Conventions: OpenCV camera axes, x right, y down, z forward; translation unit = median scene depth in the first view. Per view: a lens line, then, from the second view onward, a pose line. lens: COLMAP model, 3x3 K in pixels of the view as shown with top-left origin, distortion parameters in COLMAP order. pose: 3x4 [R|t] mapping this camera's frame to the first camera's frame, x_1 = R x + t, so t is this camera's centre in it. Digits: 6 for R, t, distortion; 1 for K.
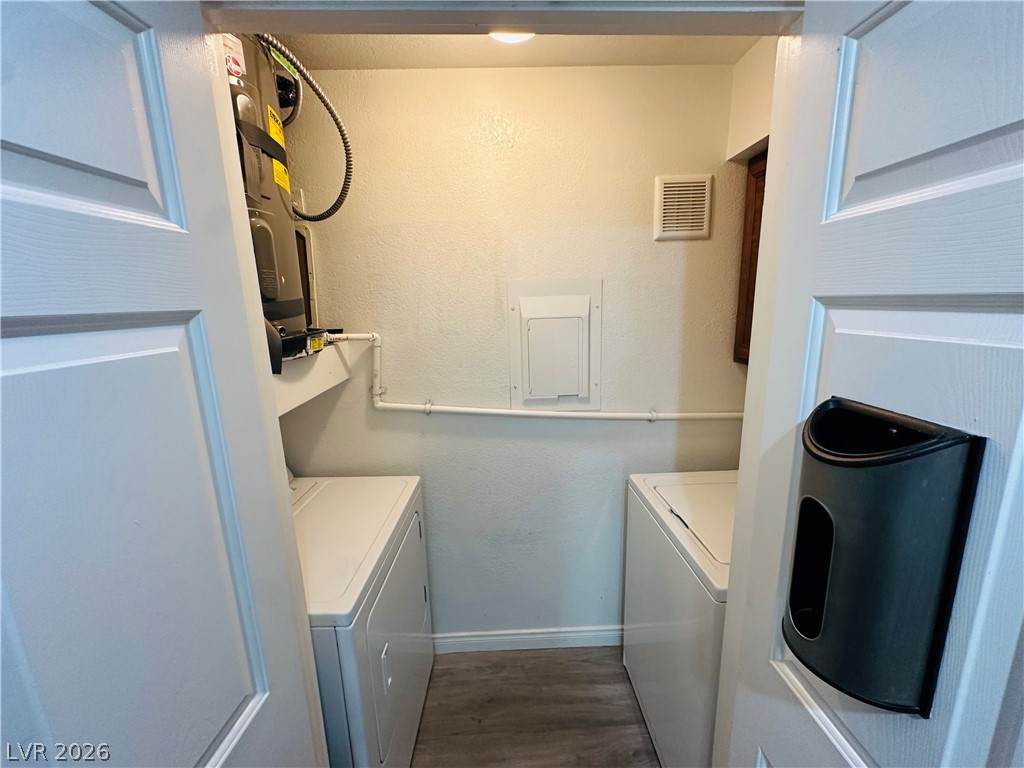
lens RADIAL K [[407.7, 0, 512.1], [0, 407.7, 381.6], [0, 0, 1]] dist [-0.003554, 0.000007]
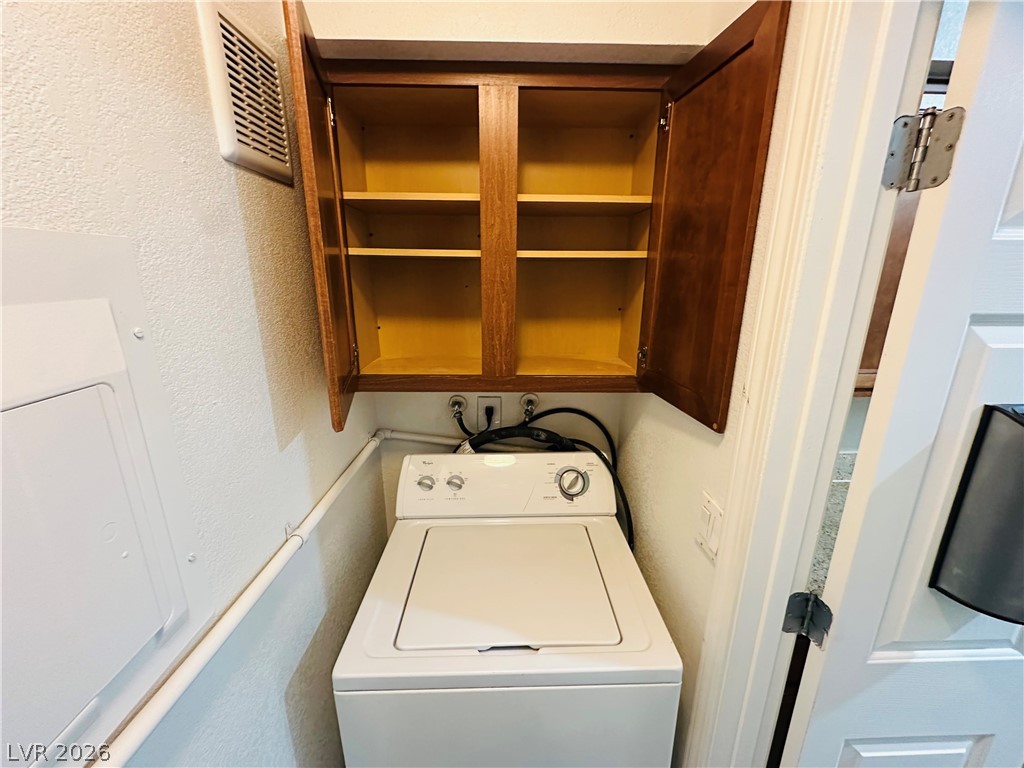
lens RADIAL K [[407.7, 0, 512.1], [0, 407.7, 381.6], [0, 0, 1]] dist [-0.003554, 0.000007]
pose [[0.014784, -0.235332, 0.971803, -0.254956], [0.190457, 0.954777, 0.228312, -0.485946], [-0.981584, 0.181711, 0.058936, 2.049050]]
